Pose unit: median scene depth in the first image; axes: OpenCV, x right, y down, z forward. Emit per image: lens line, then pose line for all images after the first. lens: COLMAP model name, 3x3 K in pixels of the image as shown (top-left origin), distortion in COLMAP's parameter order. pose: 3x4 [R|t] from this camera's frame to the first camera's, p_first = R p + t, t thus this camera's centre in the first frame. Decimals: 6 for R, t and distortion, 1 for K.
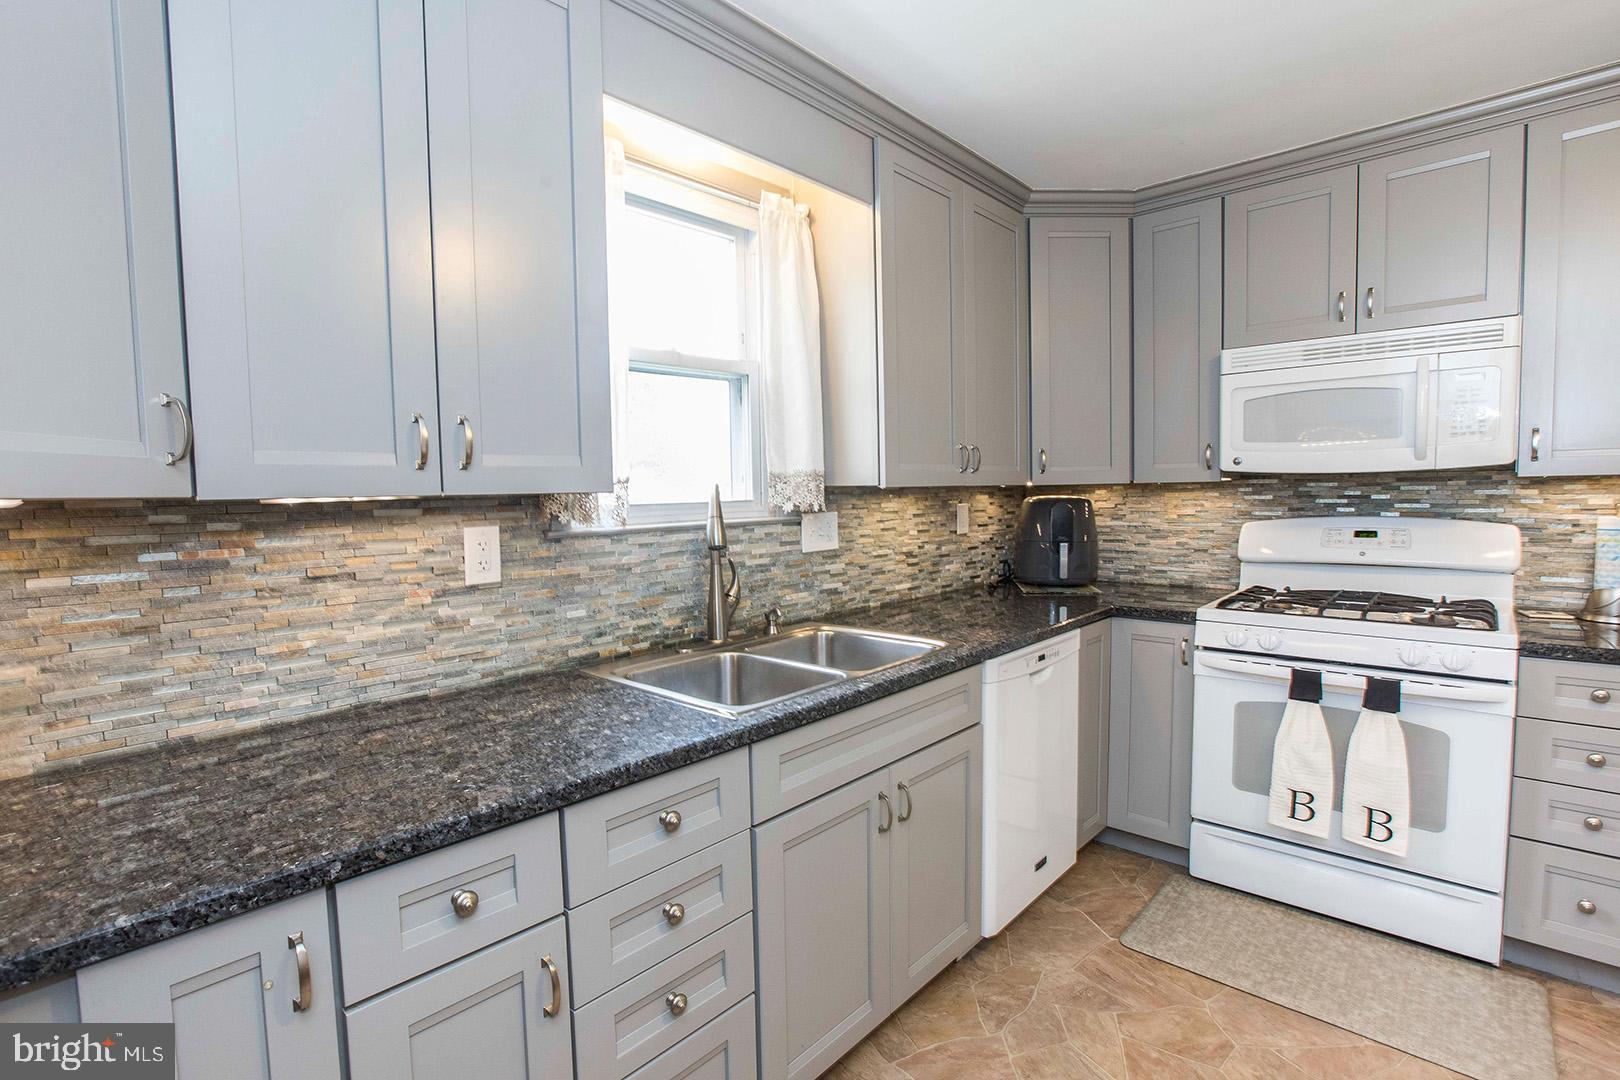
lens RADIAL K [[773.3, 0, 801.5], [0, 773.3, 541.2], [0, 0, 1]] dist [-0.050554, 0.020172]
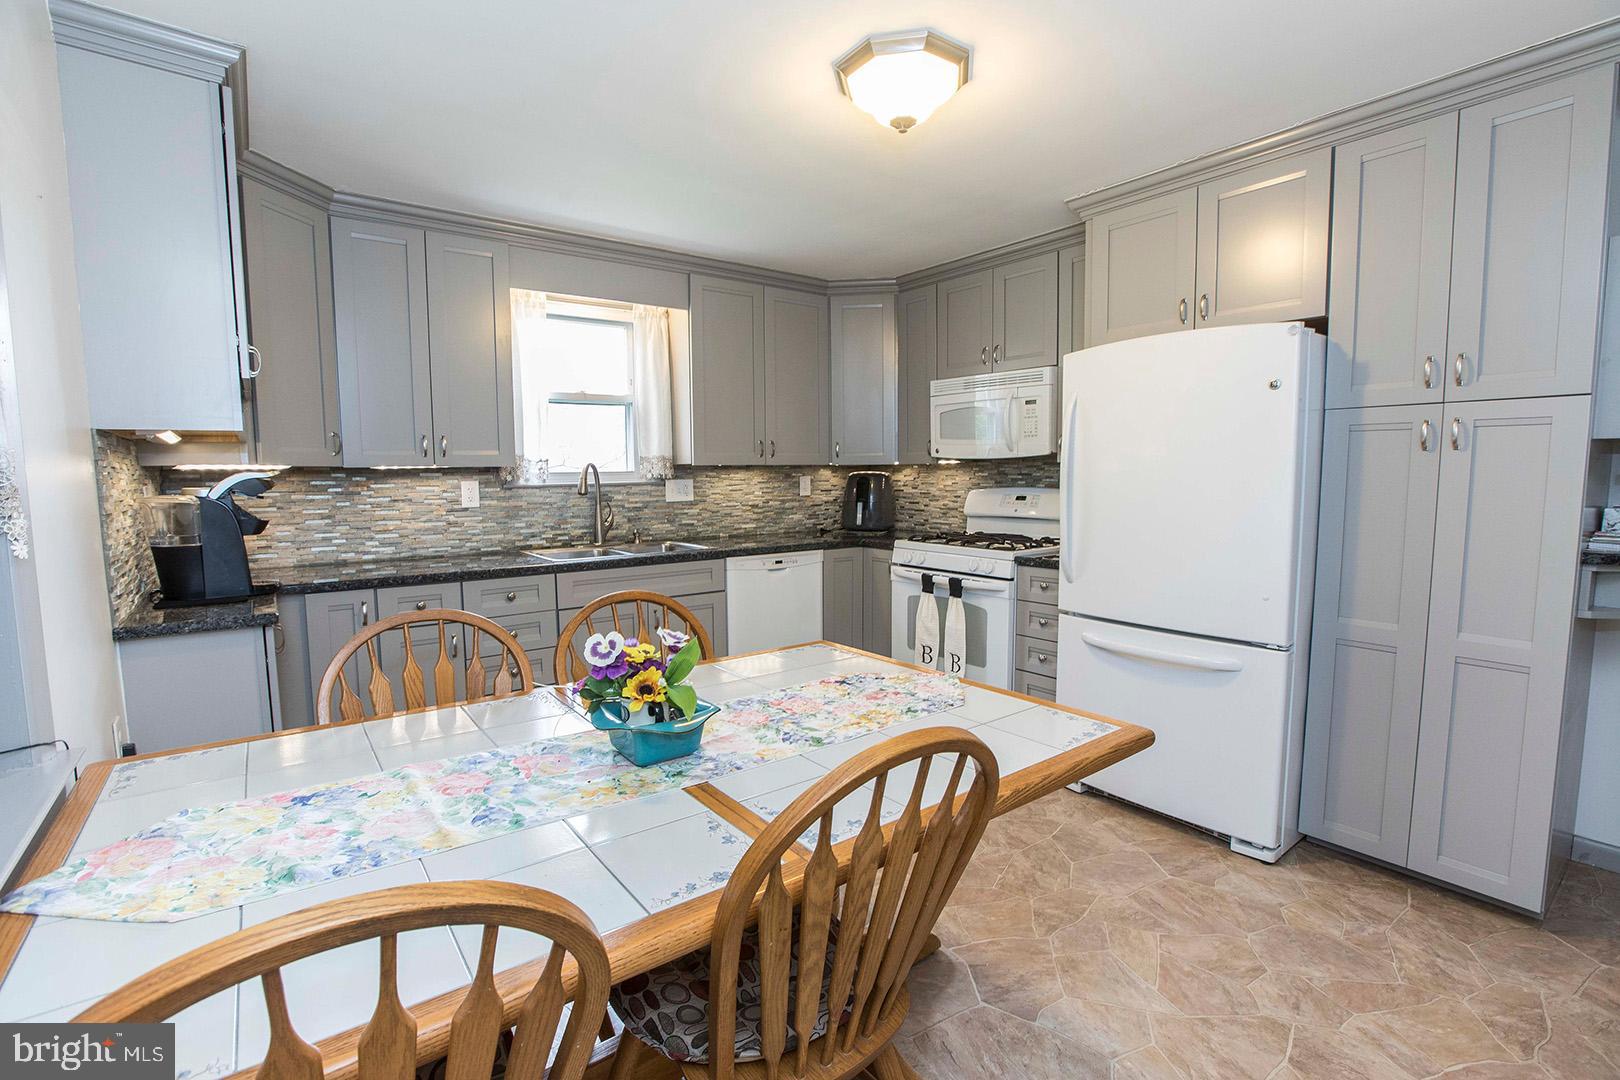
lens RADIAL K [[721.0, 0, 854.0], [0, 721.0, 557.4], [0, 0, 1]] dist [-0.157038, 0.085826]
pose [[0.989481, 0.031096, -0.141284, 0.738593], [-0.024065, 0.998398, 0.051205, 0.054874], [0.142650, -0.047266, 0.988644, -0.623430]]
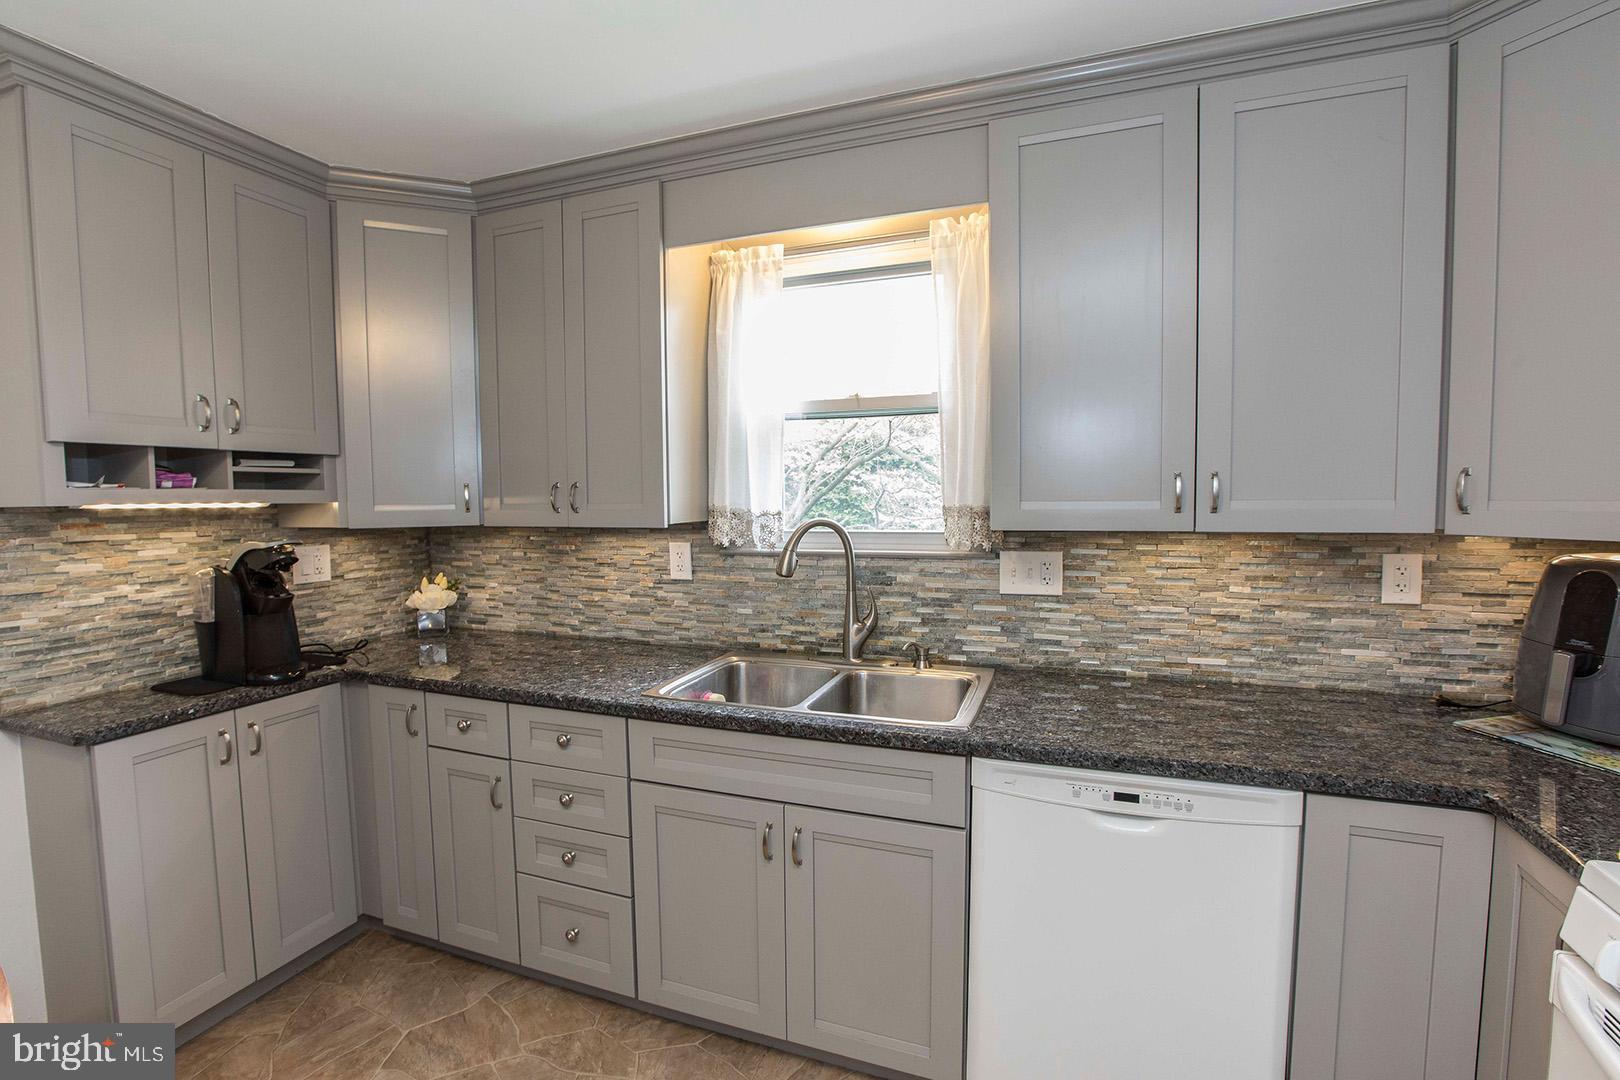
lens RADIAL K [[748.2, 0, 795.4], [0, 748.2, 533.9], [0, 0, 1]] dist [-0.068774, 0.037980]
pose [[0.373873, 0.069074, -0.924904, 0.808234], [-0.057272, 0.997039, 0.051310, -0.096693], [0.925710, 0.033787, 0.376722, 0.500122]]
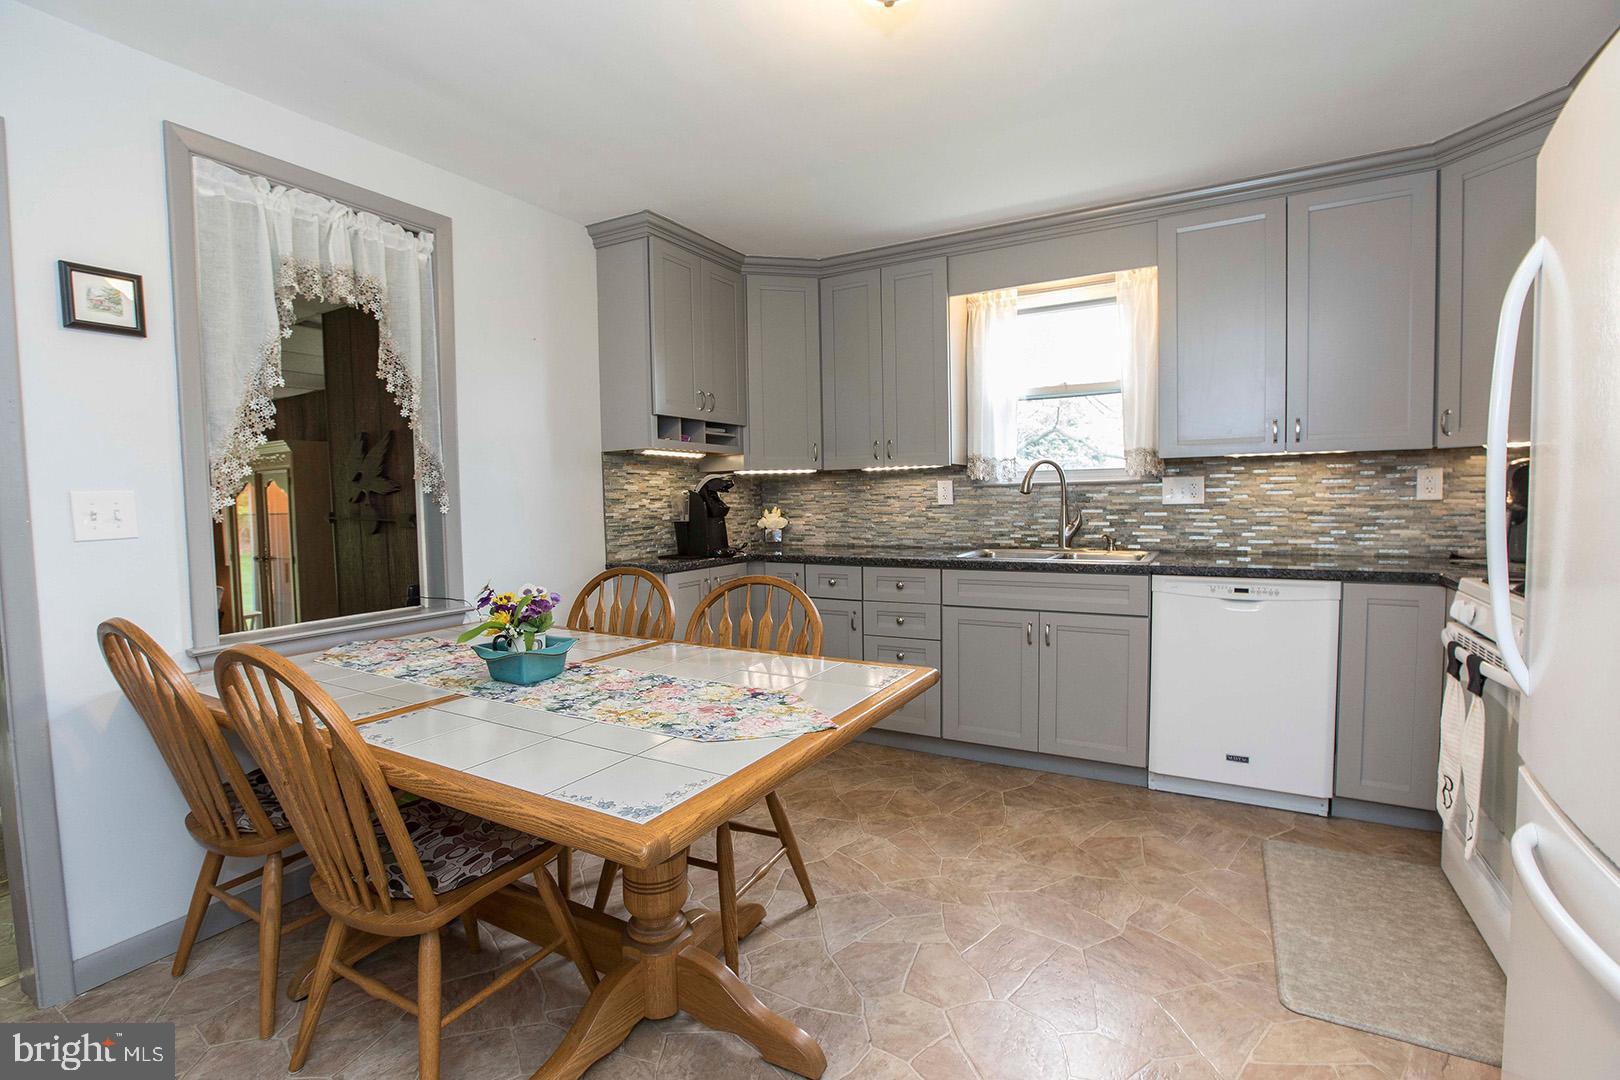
lens RADIAL K [[748.2, 0, 795.4], [0, 748.2, 533.9], [0, 0, 1]] dist [-0.068774, 0.037980]
pose [[0.217431, 0.066497, -0.973808, 1.353390], [-0.047880, 0.997202, 0.057403, 0.027791], [0.974901, 0.034145, 0.220006, 0.029663]]
